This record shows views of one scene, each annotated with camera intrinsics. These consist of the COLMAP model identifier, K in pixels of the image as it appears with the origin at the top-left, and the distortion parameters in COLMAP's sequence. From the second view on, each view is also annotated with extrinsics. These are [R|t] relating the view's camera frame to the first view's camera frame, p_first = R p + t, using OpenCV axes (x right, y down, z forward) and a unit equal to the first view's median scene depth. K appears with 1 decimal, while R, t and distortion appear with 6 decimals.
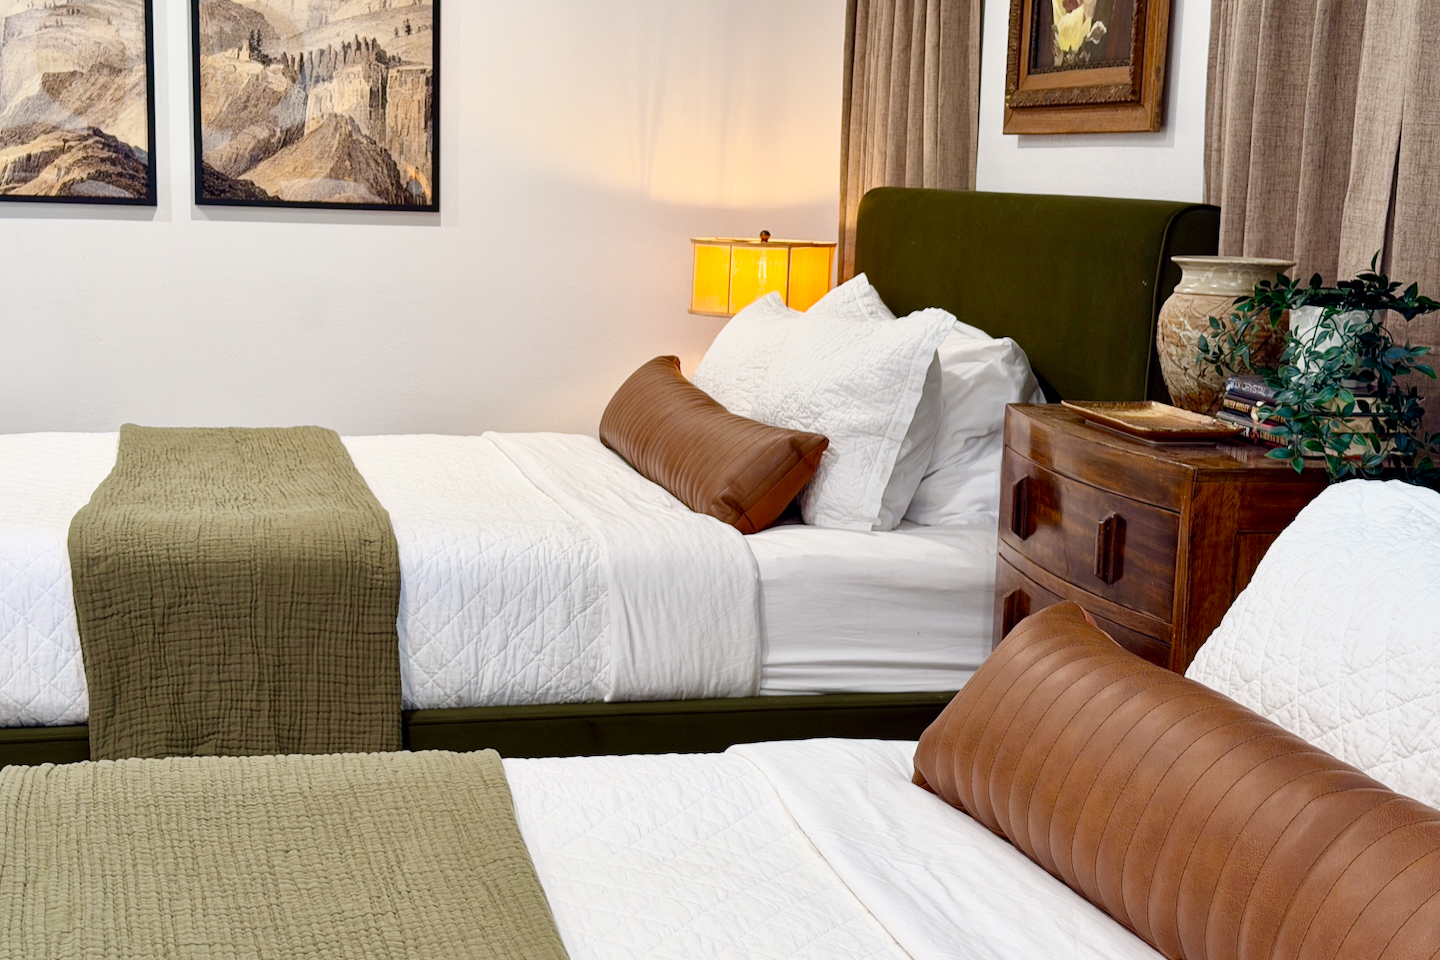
lens RADIAL K [[2096.0, 0, 720.0], [0, 2096.0, 480.0], [0, 0, 1]] dist [0.154175, -0.150927]
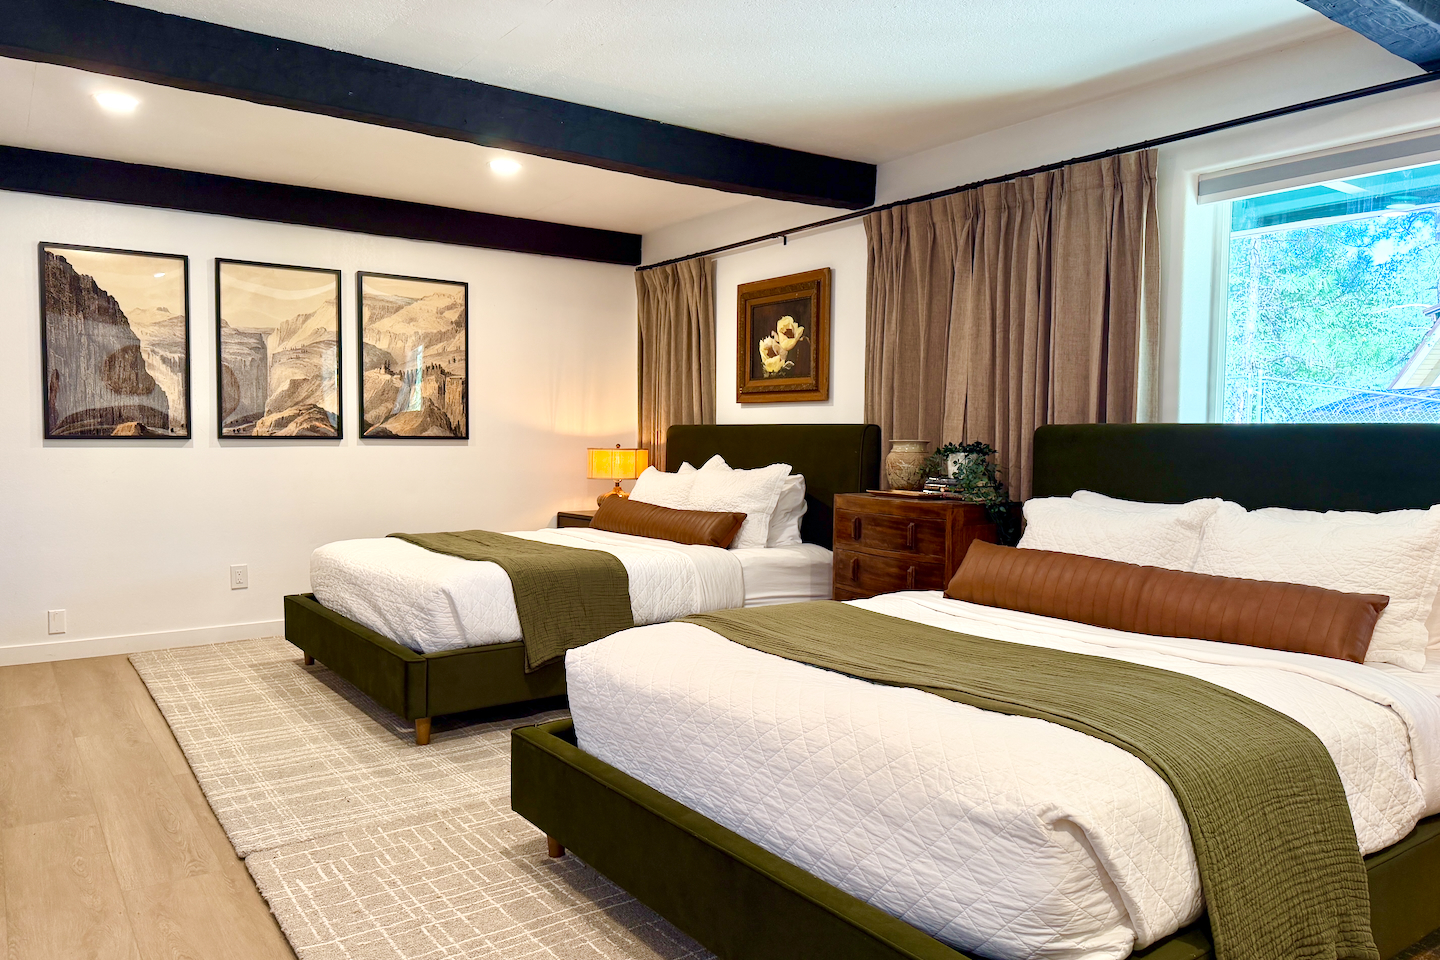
lens RADIAL K [[1017.5, 0, 720.0], [0, 1017.5, 480.0], [0, 0, 1]] dist [0.159727, -0.276205]
pose [[0.919040, -0.034916, 0.392614, -0.331621], [0.073956, 0.993654, -0.084748, 0.030083], [-0.387164, 0.106923, 0.915790, -0.111692]]
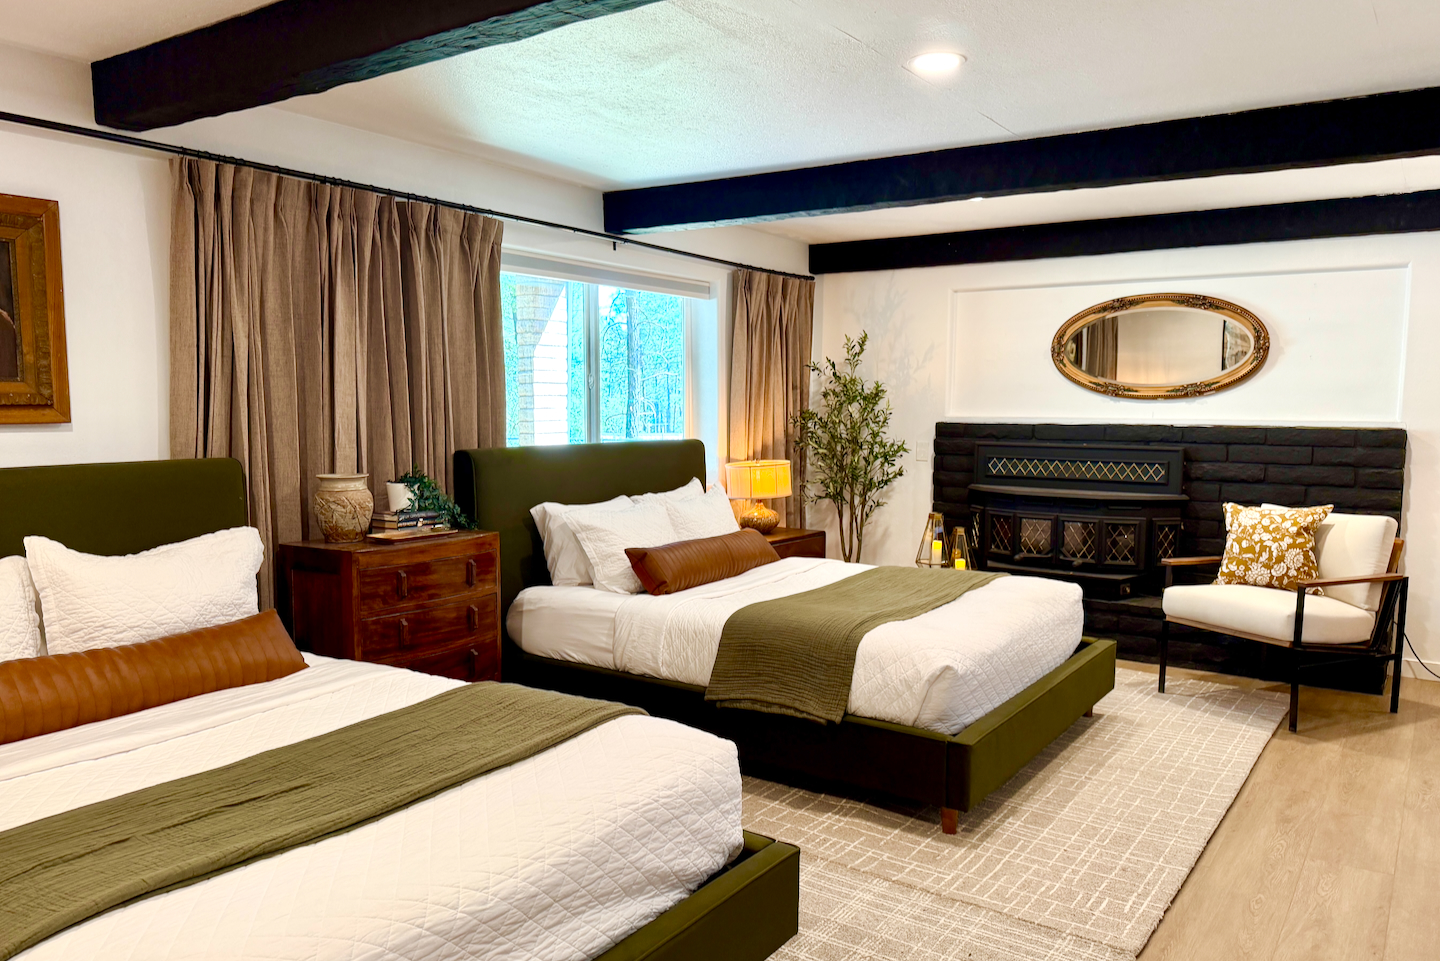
lens RADIAL K [[1053.6, 0, 720.3], [0, 1053.6, 503.6], [0, 0, 1]] dist [0.159277, -0.320313]
pose [[-0.688365, -0.097908, 0.718726, -0.555365], [0.086401, 0.972727, 0.215261, -0.174076], [-0.720200, 0.210277, -0.661132, 0.877926]]
